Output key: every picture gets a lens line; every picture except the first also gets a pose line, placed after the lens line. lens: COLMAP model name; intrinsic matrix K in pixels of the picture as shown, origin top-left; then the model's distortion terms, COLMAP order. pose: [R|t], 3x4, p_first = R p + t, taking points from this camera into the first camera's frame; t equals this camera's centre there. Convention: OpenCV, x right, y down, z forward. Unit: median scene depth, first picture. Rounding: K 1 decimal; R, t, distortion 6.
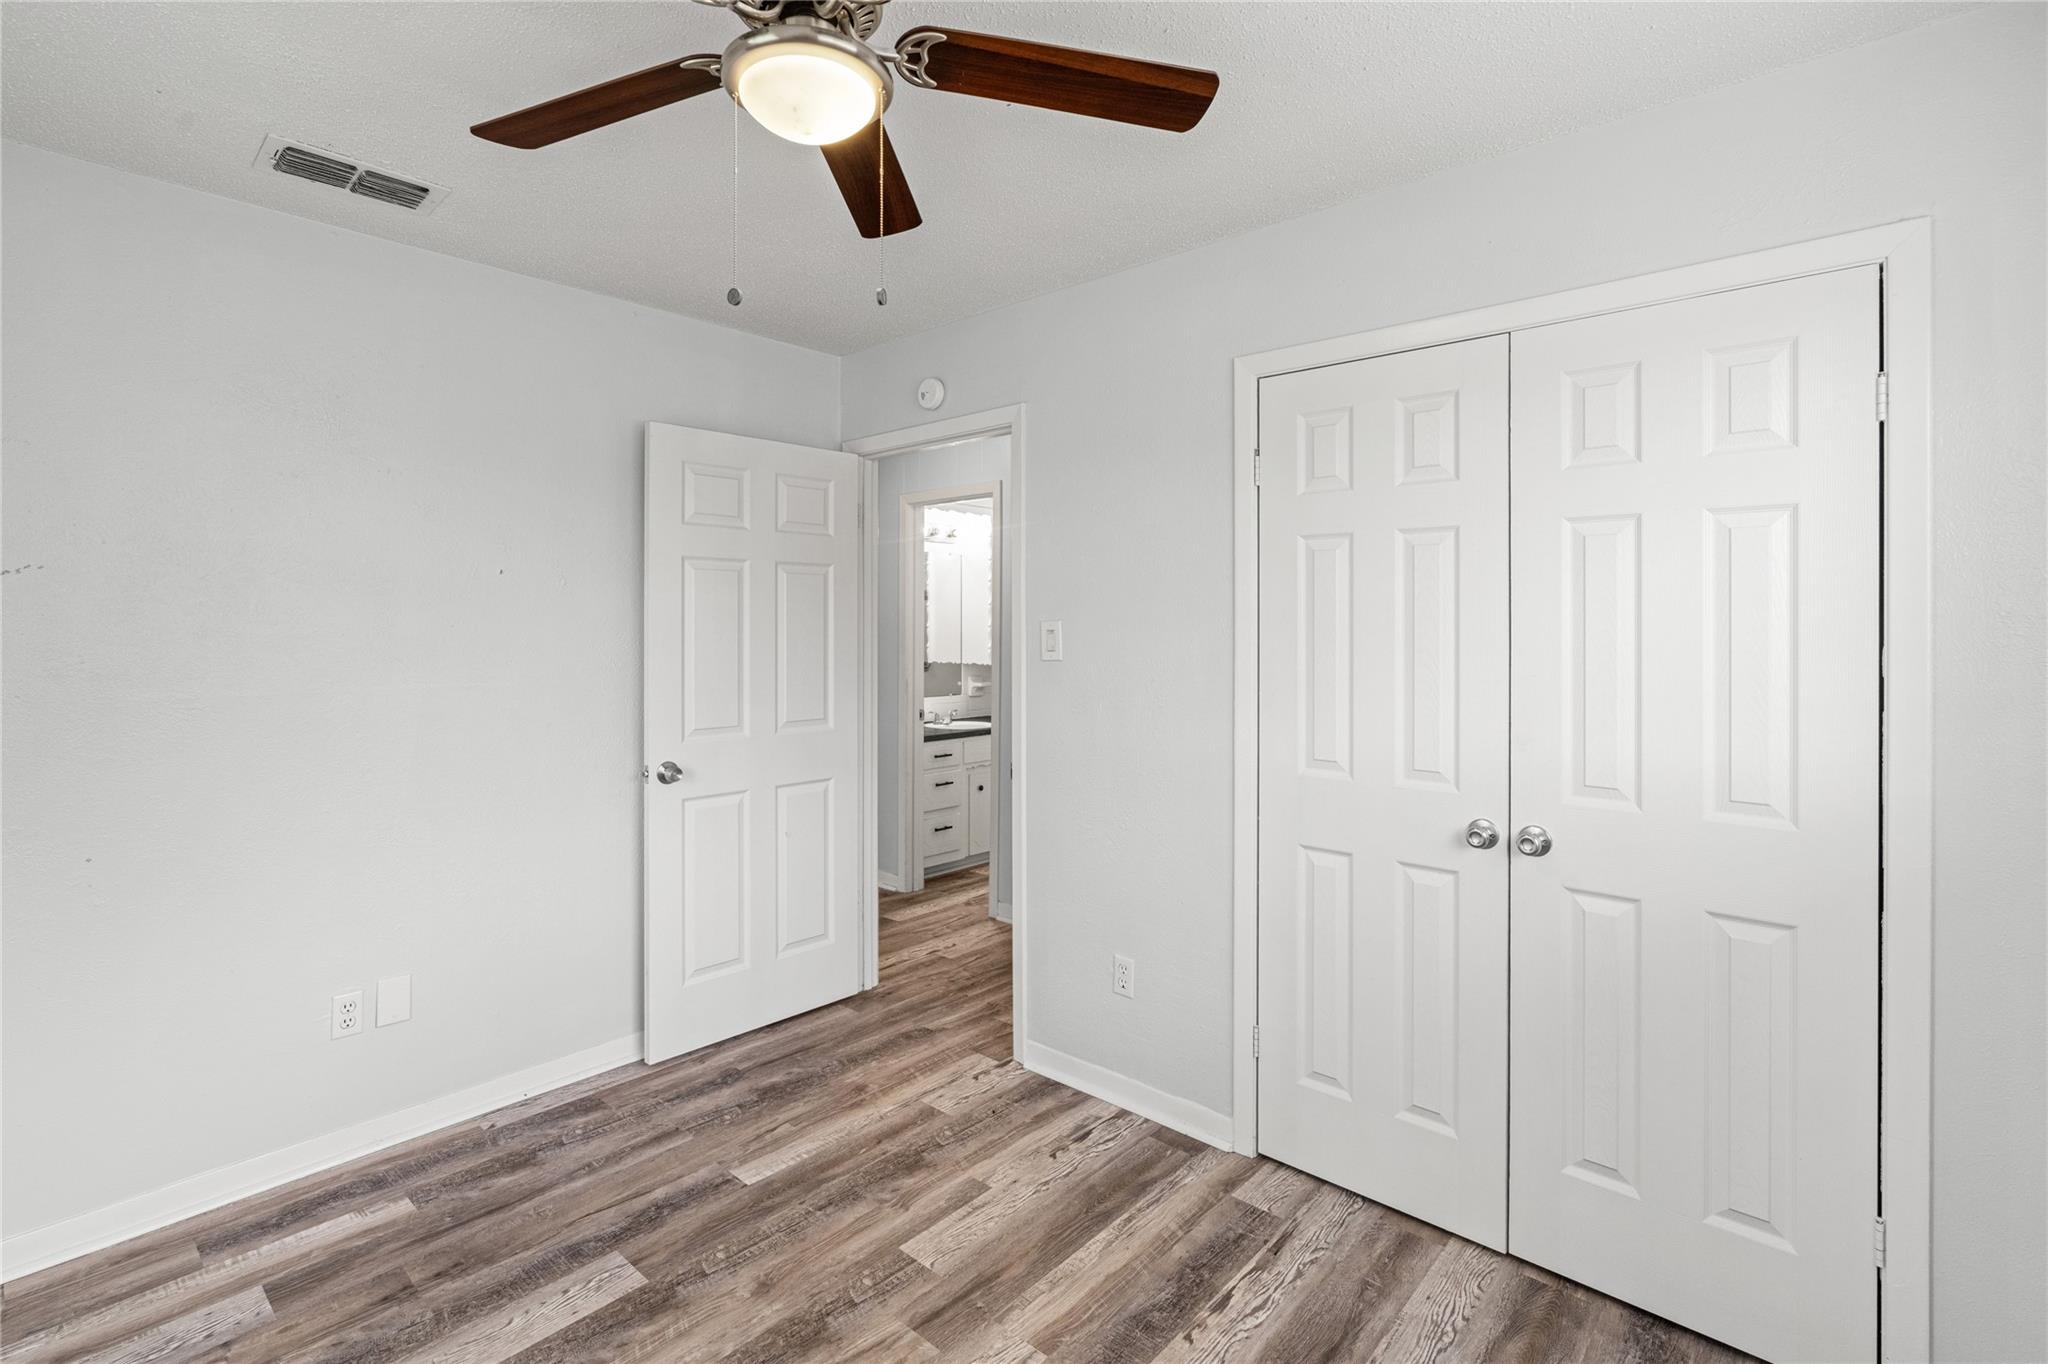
lens RADIAL K [[942.9, 0, 1014.4], [0, 942.9, 637.1], [0, 0, 1]] dist [-0.001567, 0.000363]
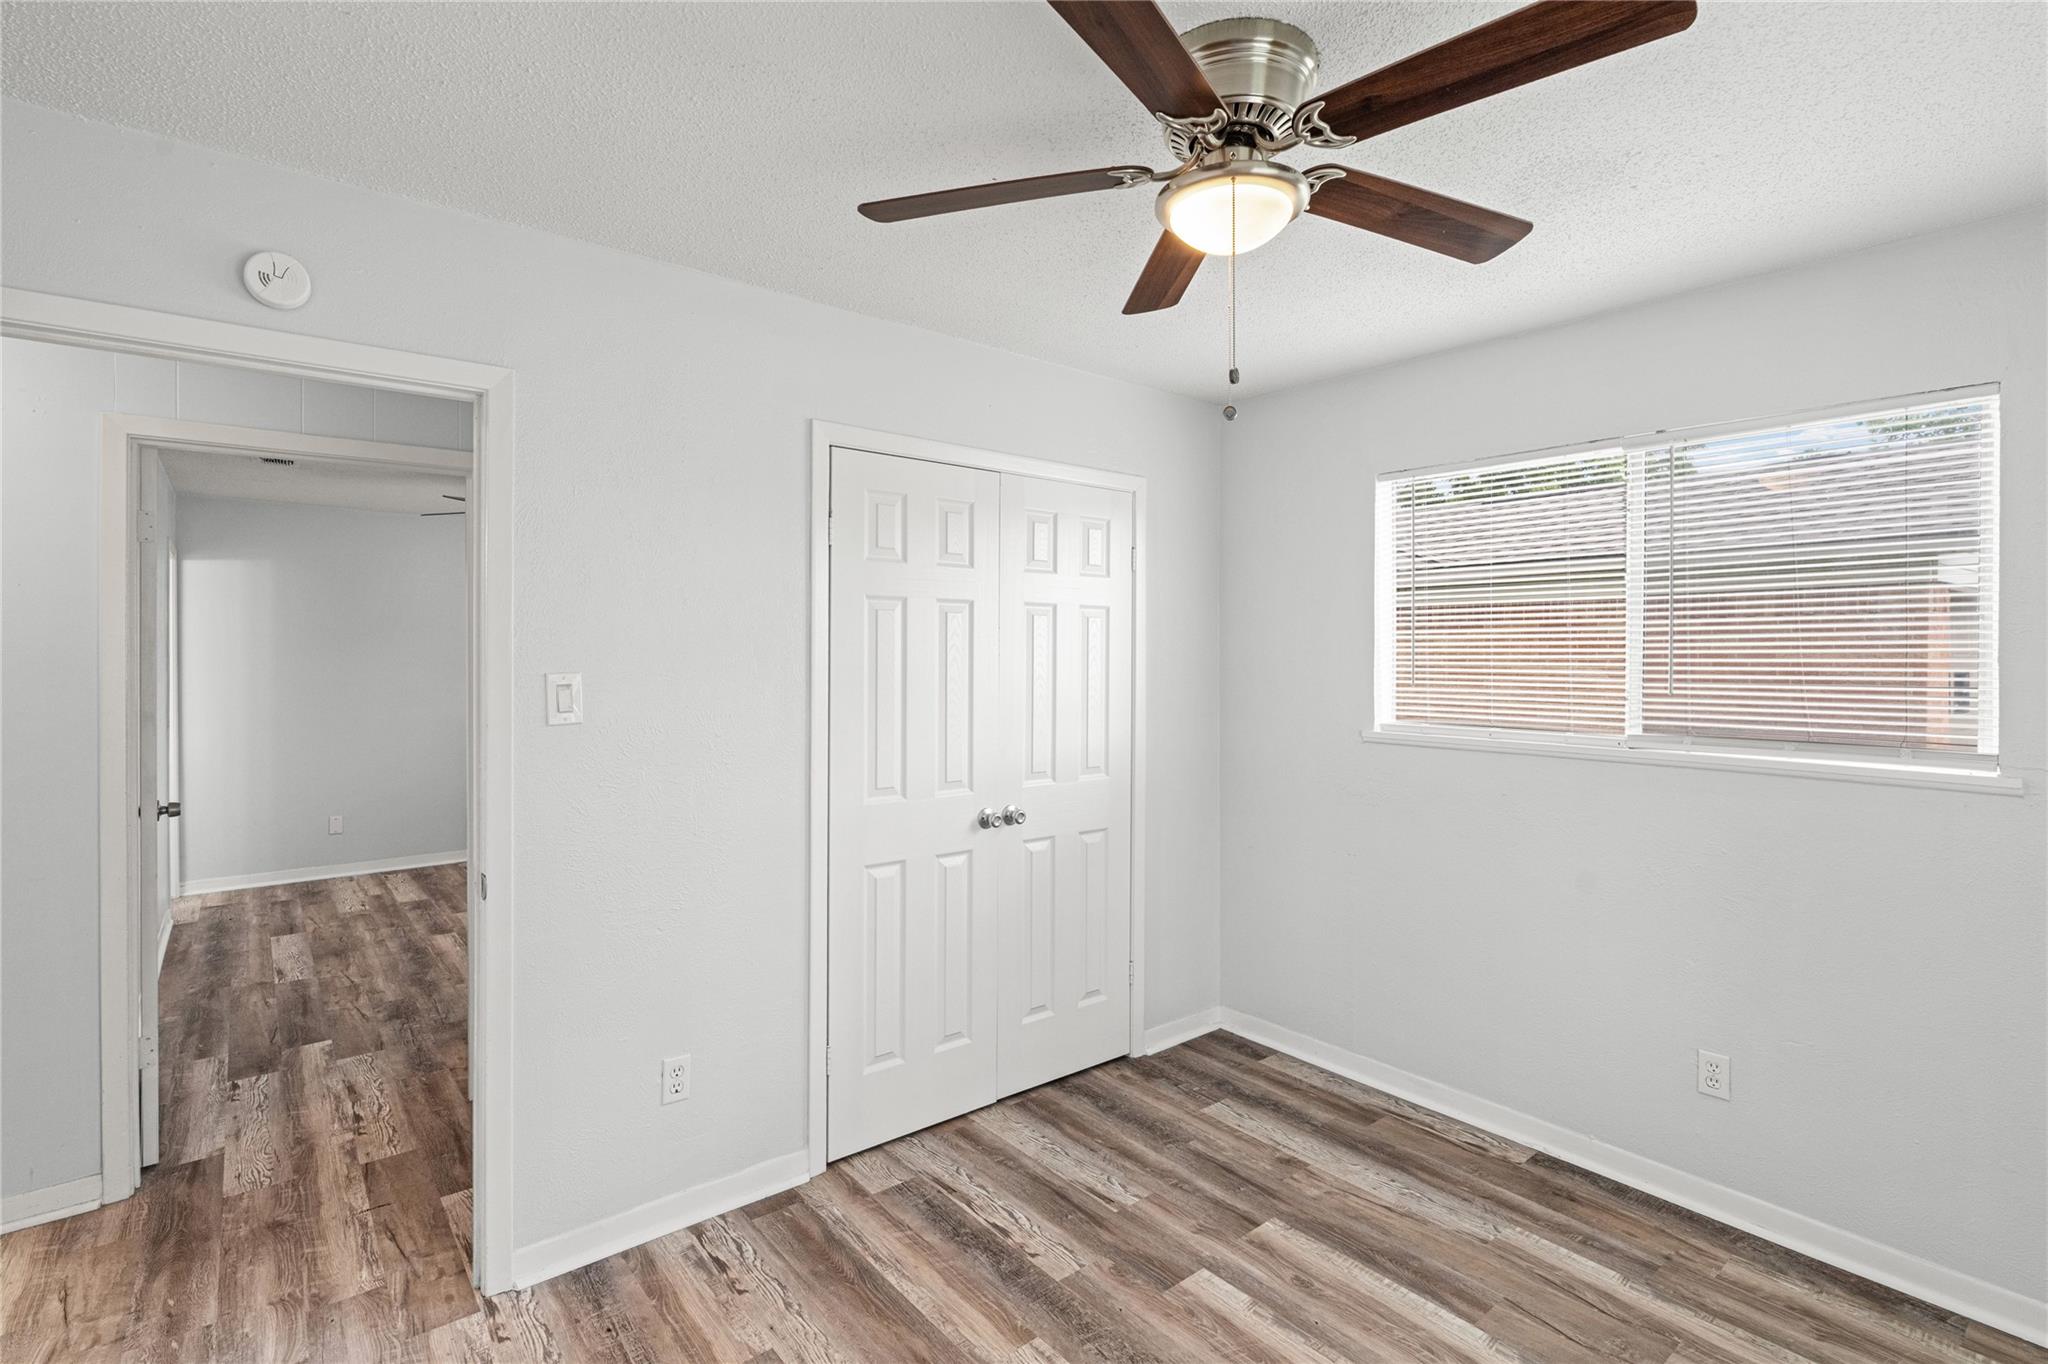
lens RADIAL K [[959.4, 0, 1017.4], [0, 959.4, 665.6], [0, 0, 1]] dist [-0.002090, -0.000233]
pose [[0.159407, -0.013601, 0.987119, -0.868654], [0.010124, 0.999875, 0.012142, -0.036849], [-0.987161, 0.008058, 0.159524, 0.673863]]
